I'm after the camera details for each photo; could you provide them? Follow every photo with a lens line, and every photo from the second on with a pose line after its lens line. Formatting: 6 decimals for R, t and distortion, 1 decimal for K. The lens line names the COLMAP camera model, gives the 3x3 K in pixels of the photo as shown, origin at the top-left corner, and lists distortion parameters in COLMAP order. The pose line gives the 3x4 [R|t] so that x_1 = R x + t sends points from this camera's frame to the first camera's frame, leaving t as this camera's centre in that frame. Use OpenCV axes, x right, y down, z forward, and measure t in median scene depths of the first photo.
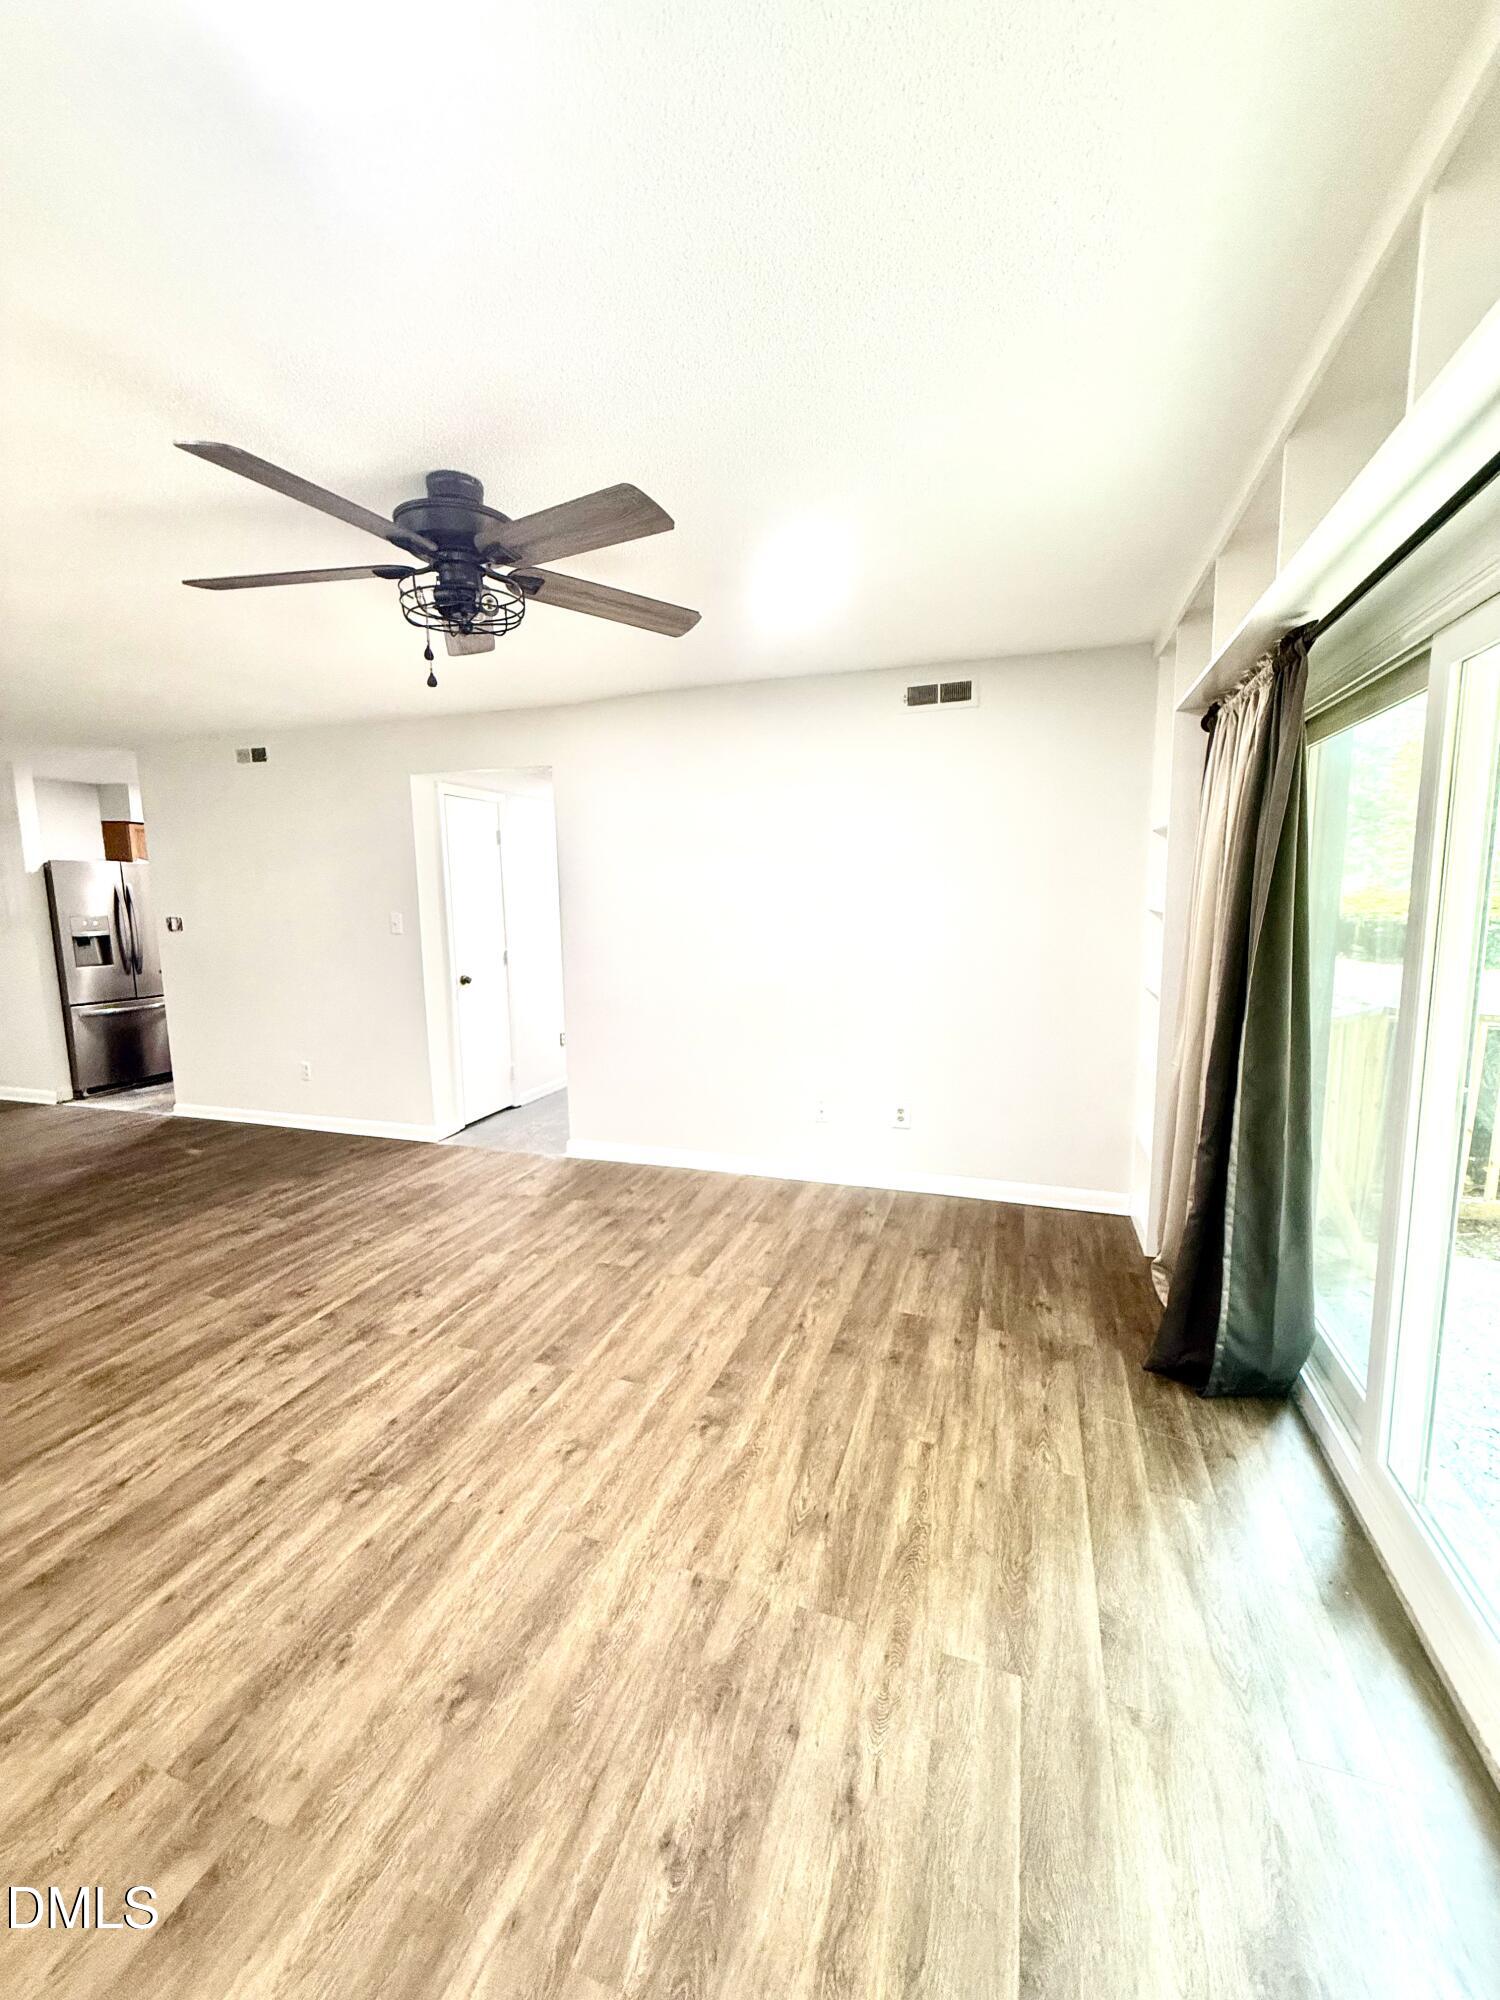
lens RADIAL K [[800.5, 0, 739.0], [0, 800.5, 984.7], [0, 0, 1]] dist [-0.000057, 0.000088]
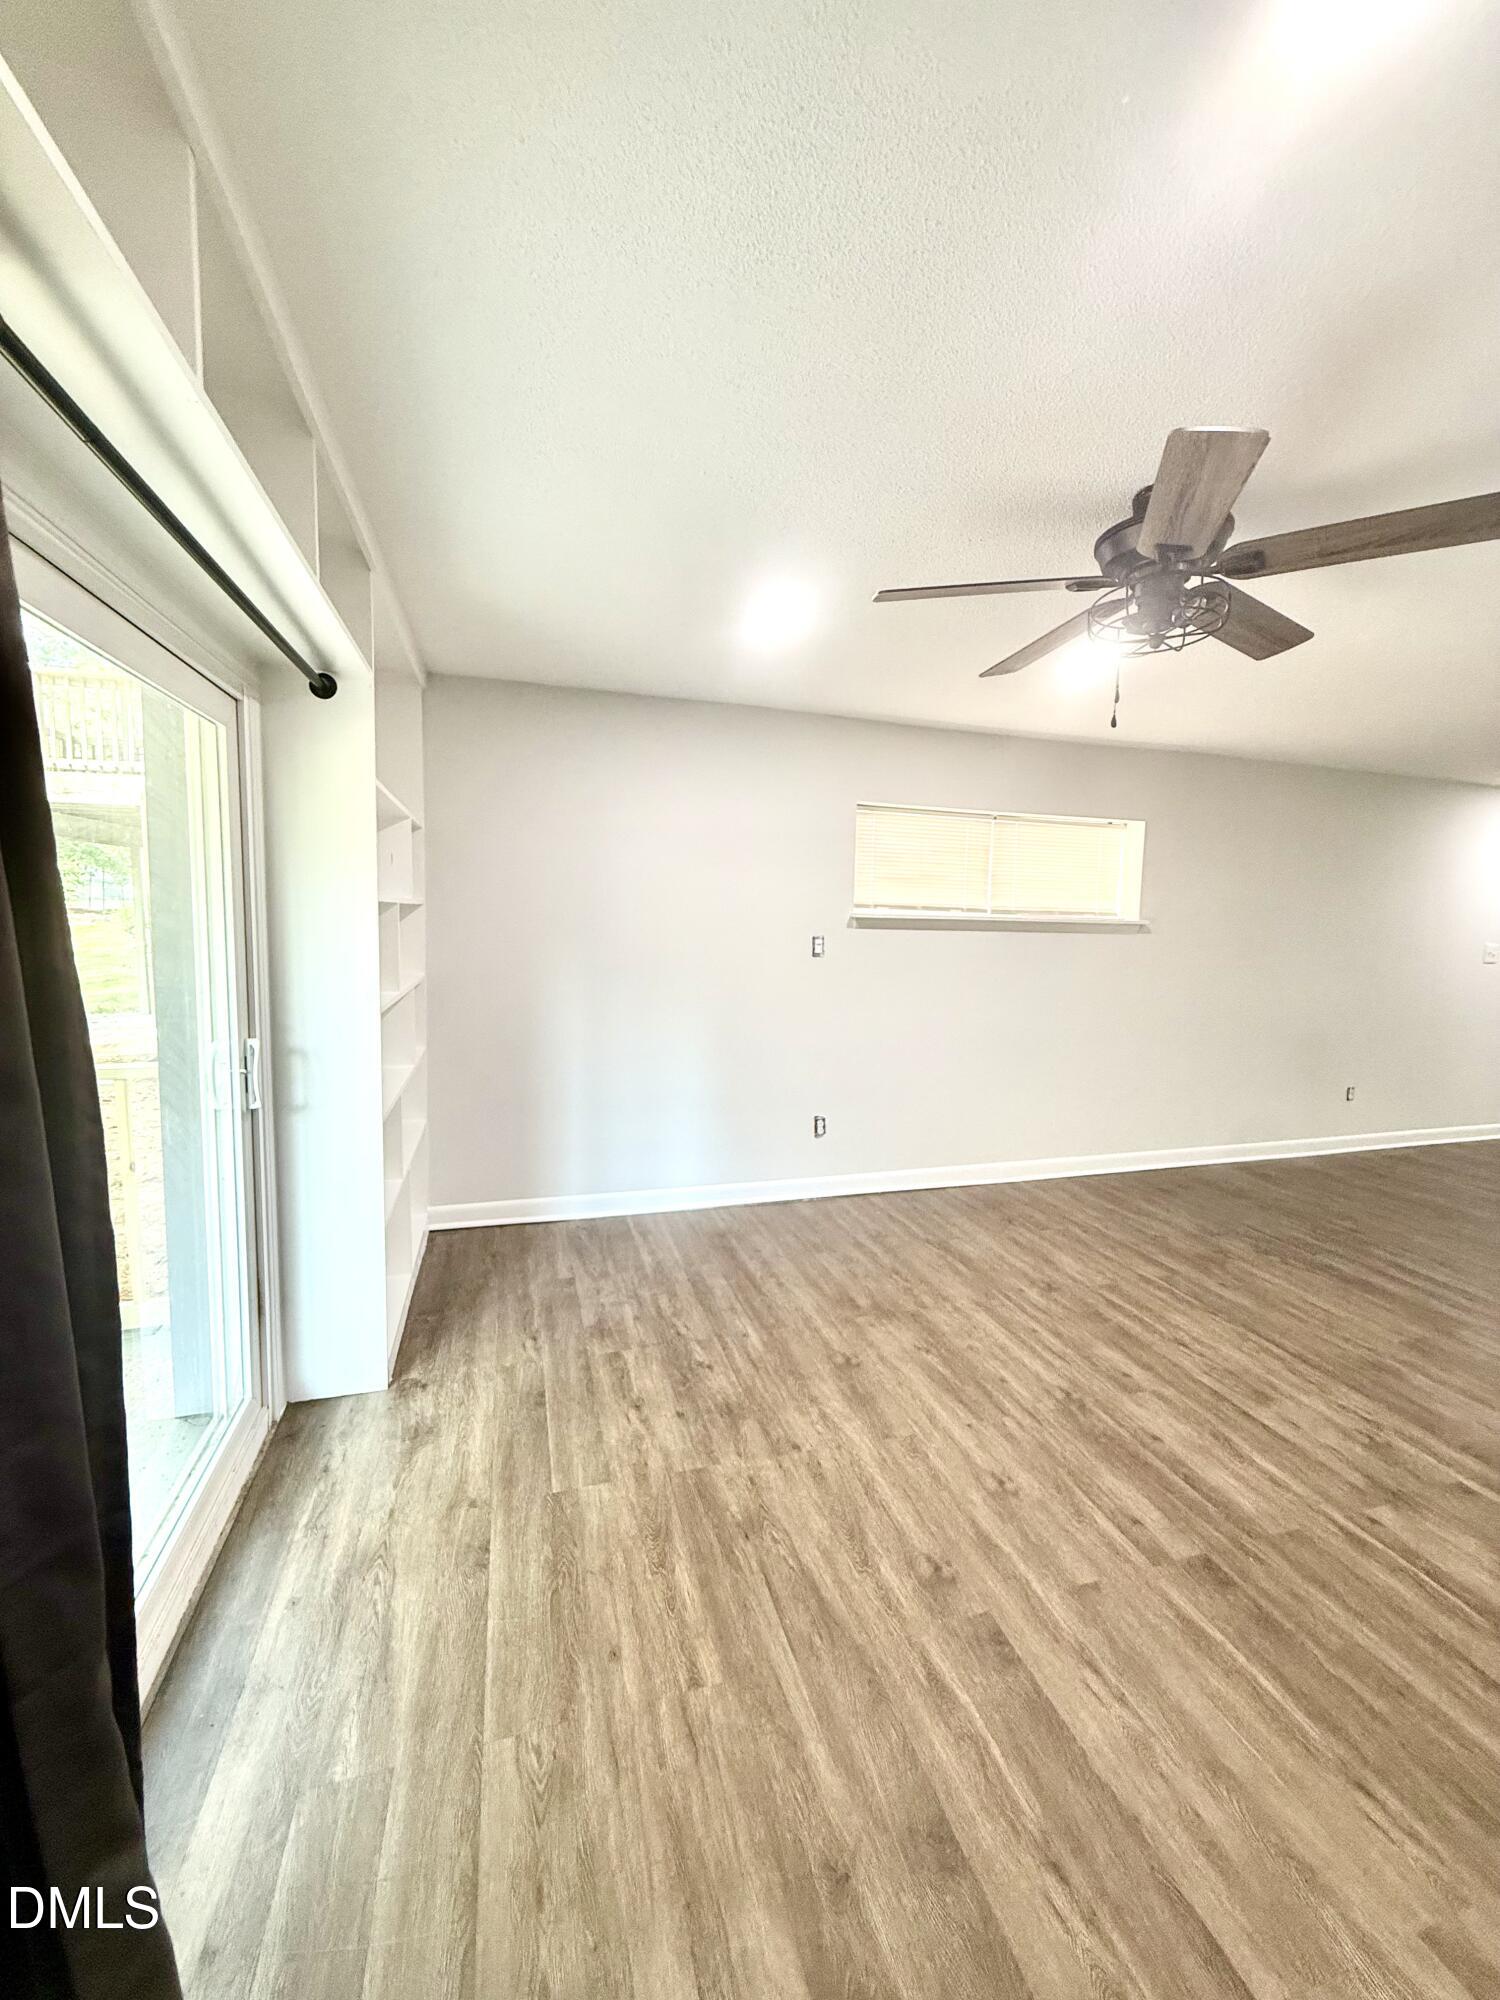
lens RADIAL K [[800.5, 0, 755.9], [0, 800.5, 990.4], [0, 0, 1]] dist [-0.000057, 0.000088]
pose [[-0.803286, 0.055039, -0.593045, 0.581474], [-0.078652, 0.977198, 0.197226, -0.181227], [0.590377, 0.205073, -0.780641, 1.458286]]
